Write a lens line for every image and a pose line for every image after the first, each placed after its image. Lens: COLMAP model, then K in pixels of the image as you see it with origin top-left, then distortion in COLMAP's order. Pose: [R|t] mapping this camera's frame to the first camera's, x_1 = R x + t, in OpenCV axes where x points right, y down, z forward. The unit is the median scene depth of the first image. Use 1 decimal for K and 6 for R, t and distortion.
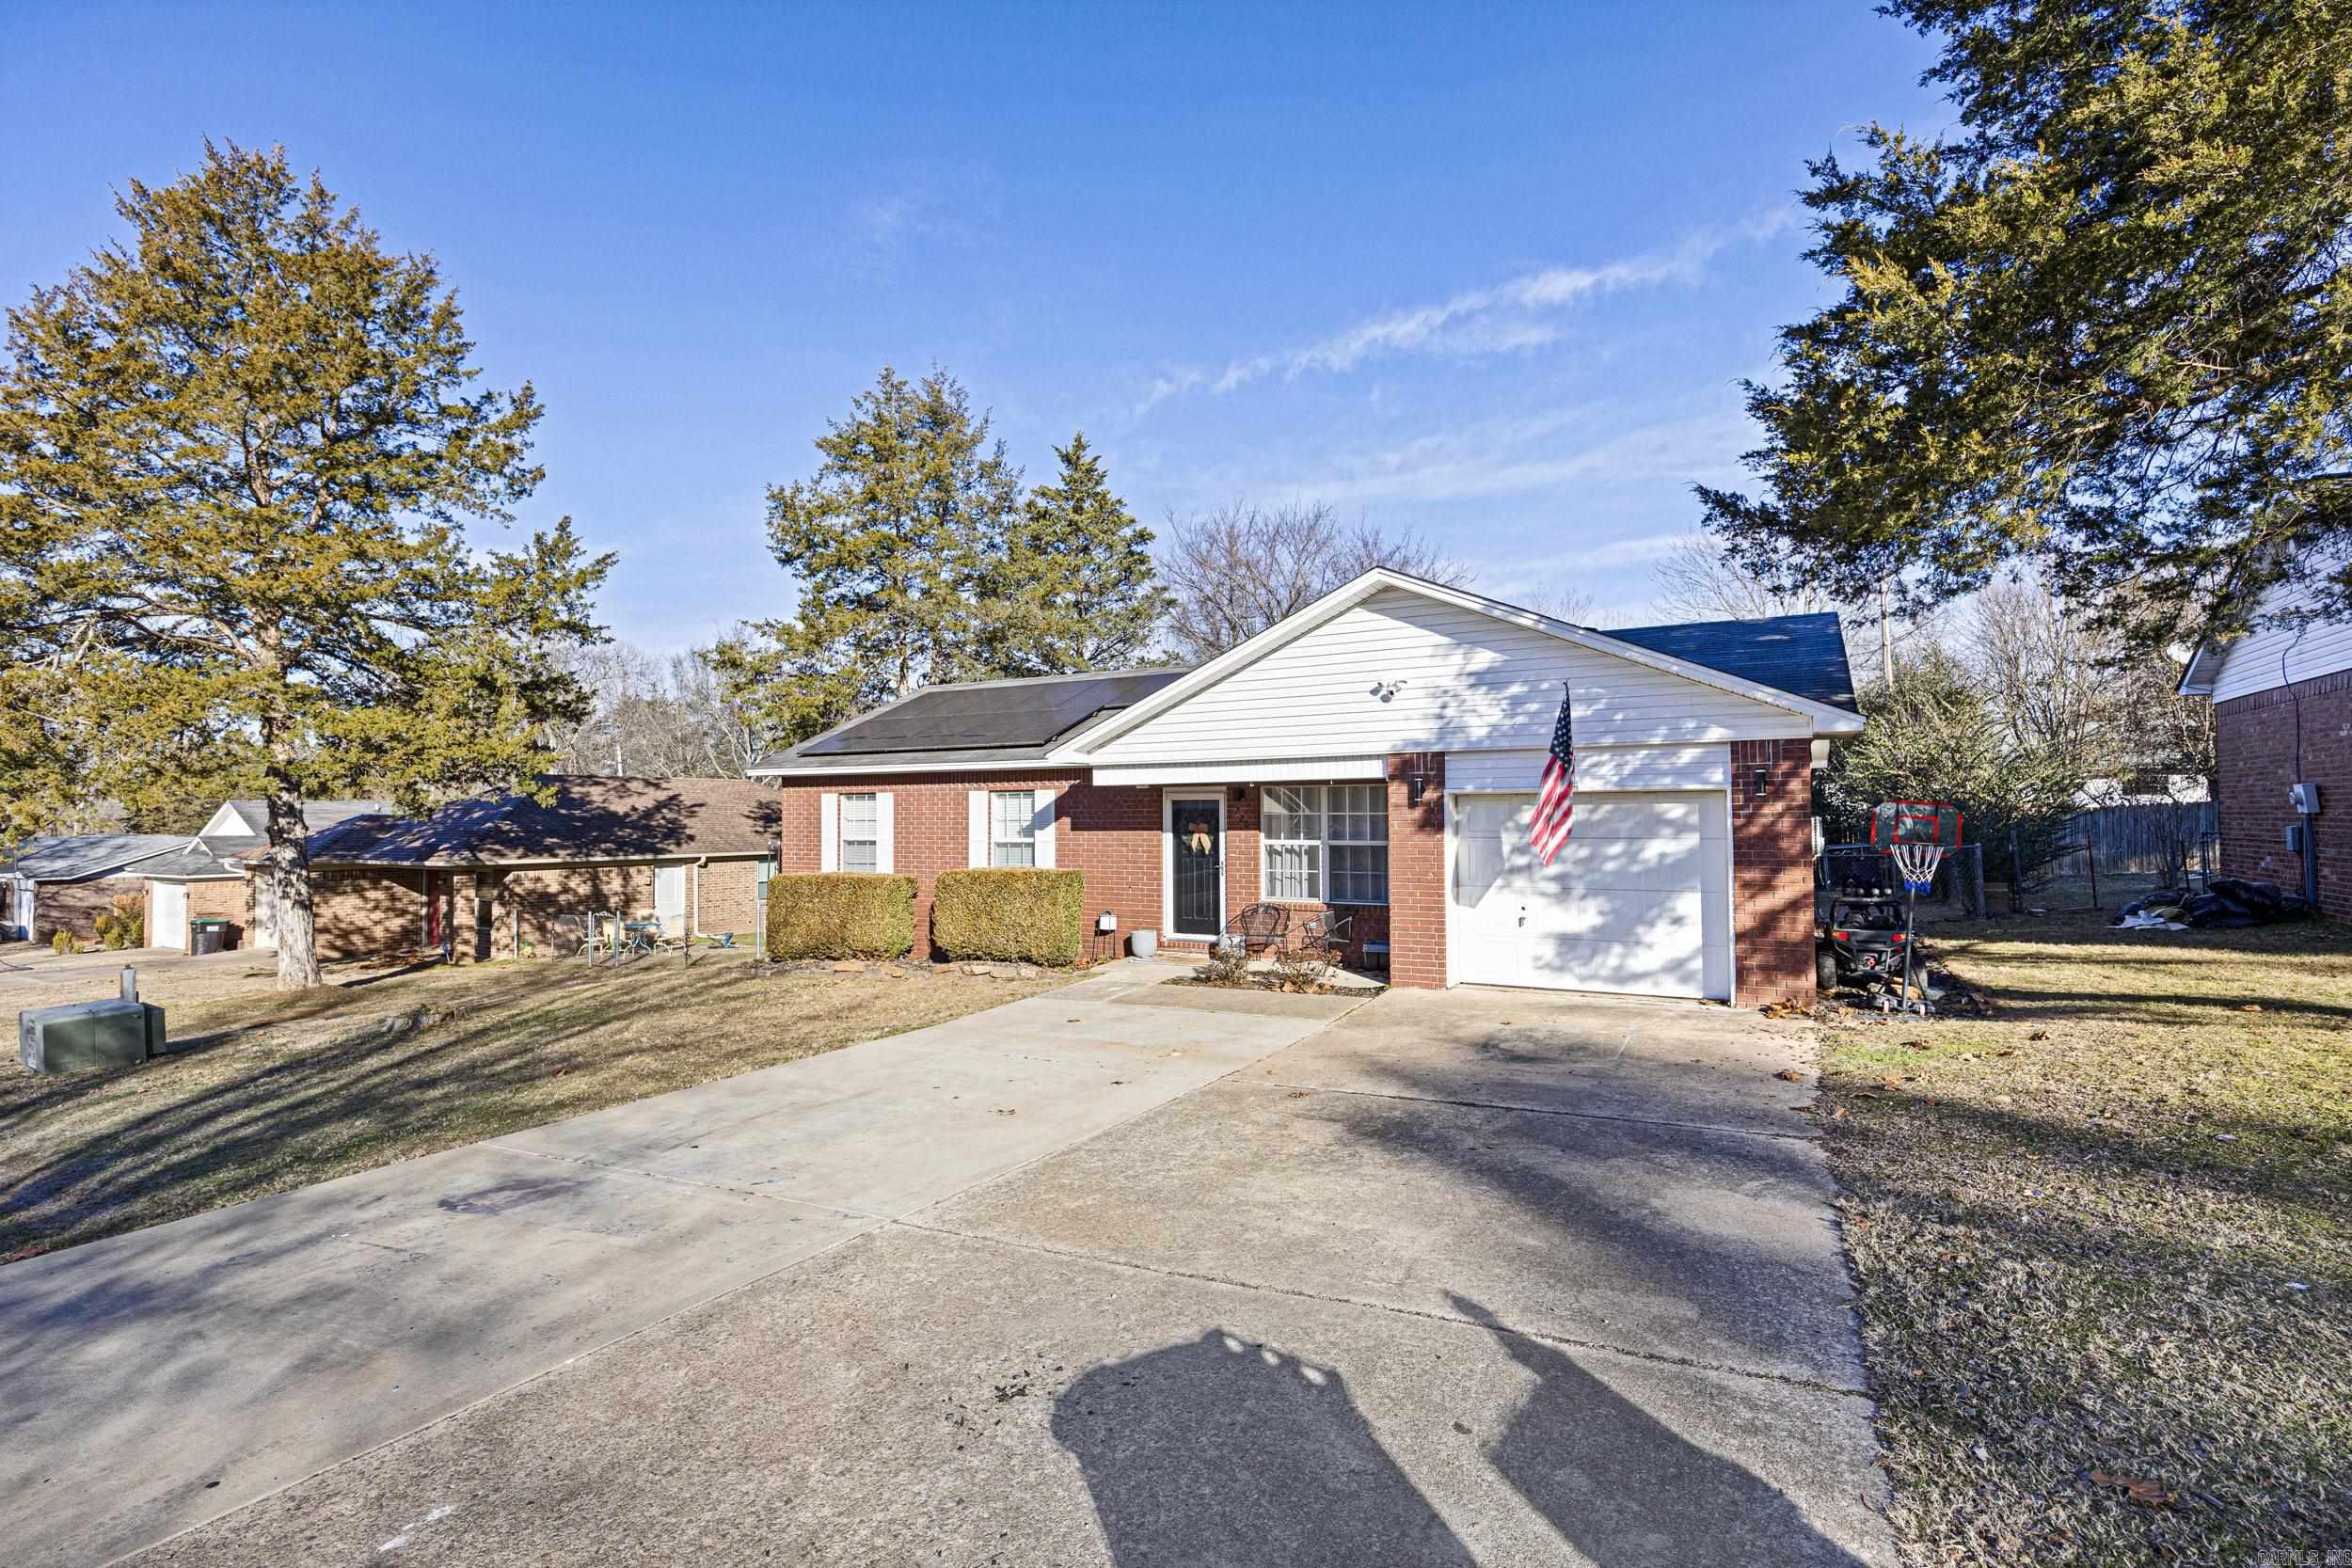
lens RADIAL K [[1047.1, 0, 1193.0], [0, 1047.1, 791.8], [0, 0, 1]] dist [-0.012118, 0.001086]
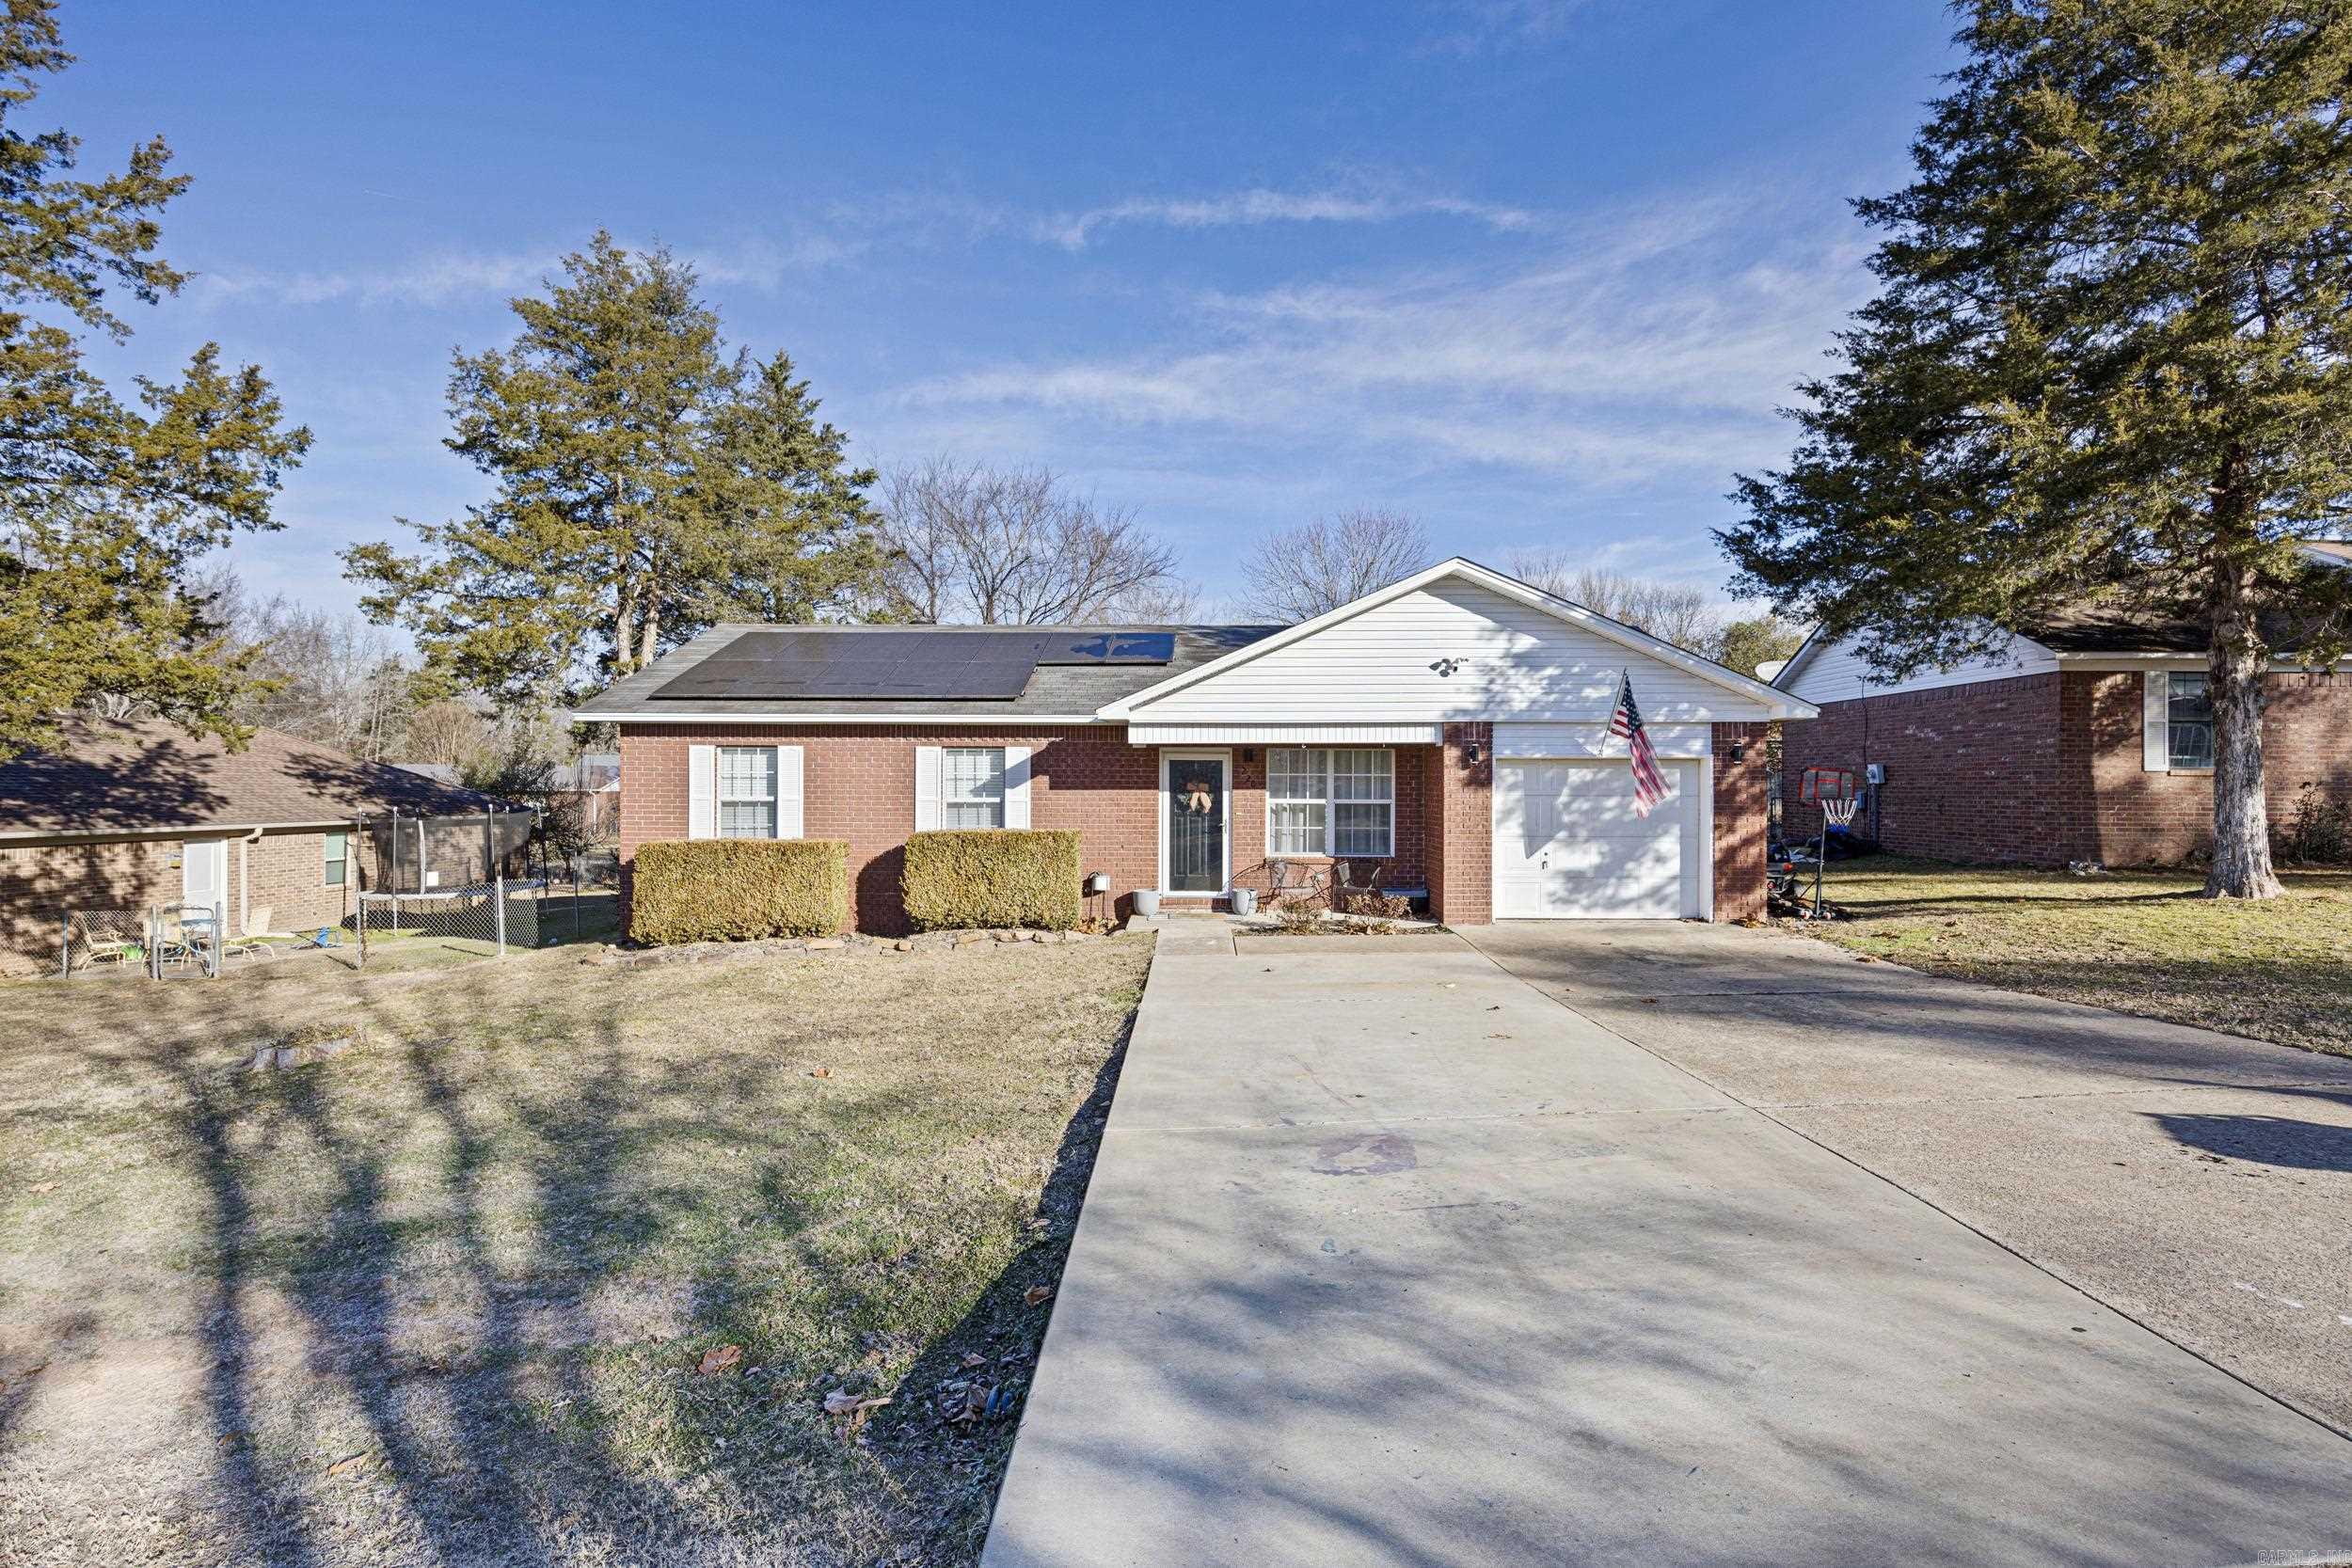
lens RADIAL K [[1047.1, 0, 1199.7], [0, 1047.1, 791.7], [0, 0, 1]] dist [-0.012118, 0.001086]
pose [[0.884110, 0.005374, 0.467247, -0.506542], [-0.017314, 0.999624, 0.021264, 0.018480], [-0.466957, -0.026890, 0.883871, 0.093090]]
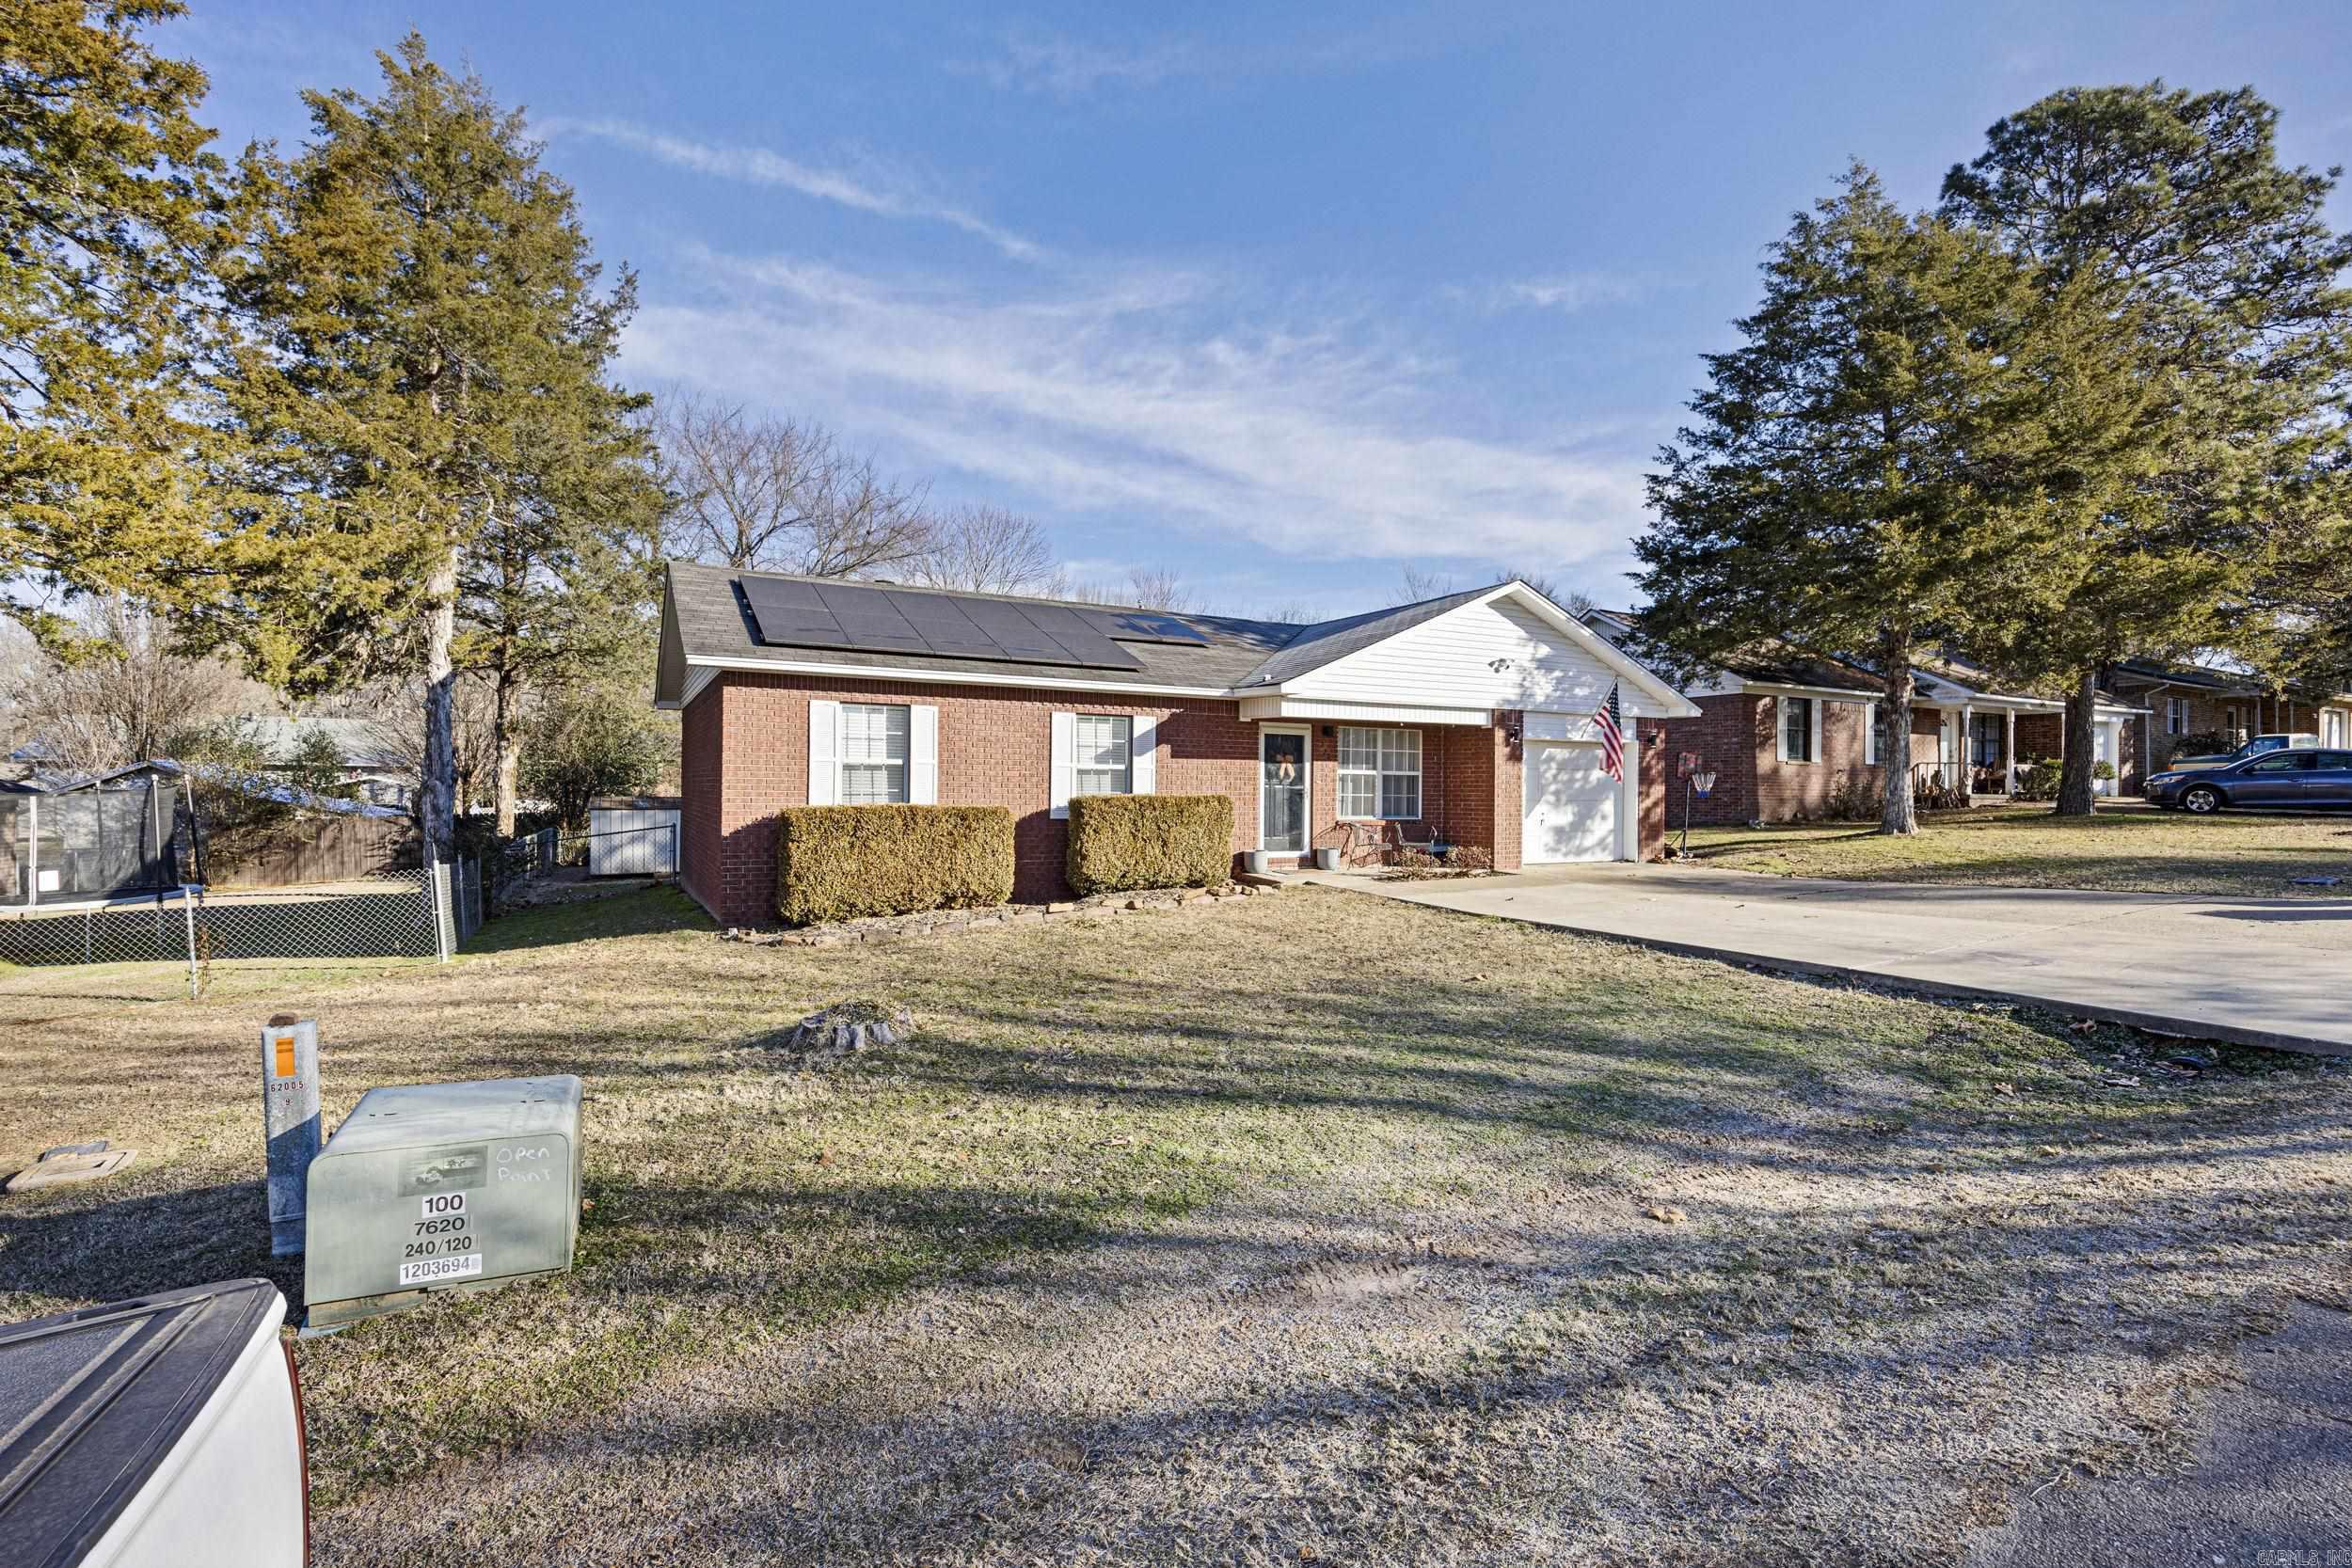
lens RADIAL K [[1047.1, 0, 1171.9], [0, 1047.1, 768.9], [0, 0, 1]] dist [-0.012118, 0.001086]
pose [[0.552908, 0.027995, 0.832772, -1.094604], [-0.030586, 0.999444, -0.013291, 0.069919], [-0.832681, -0.018122, 0.553456, 0.494420]]
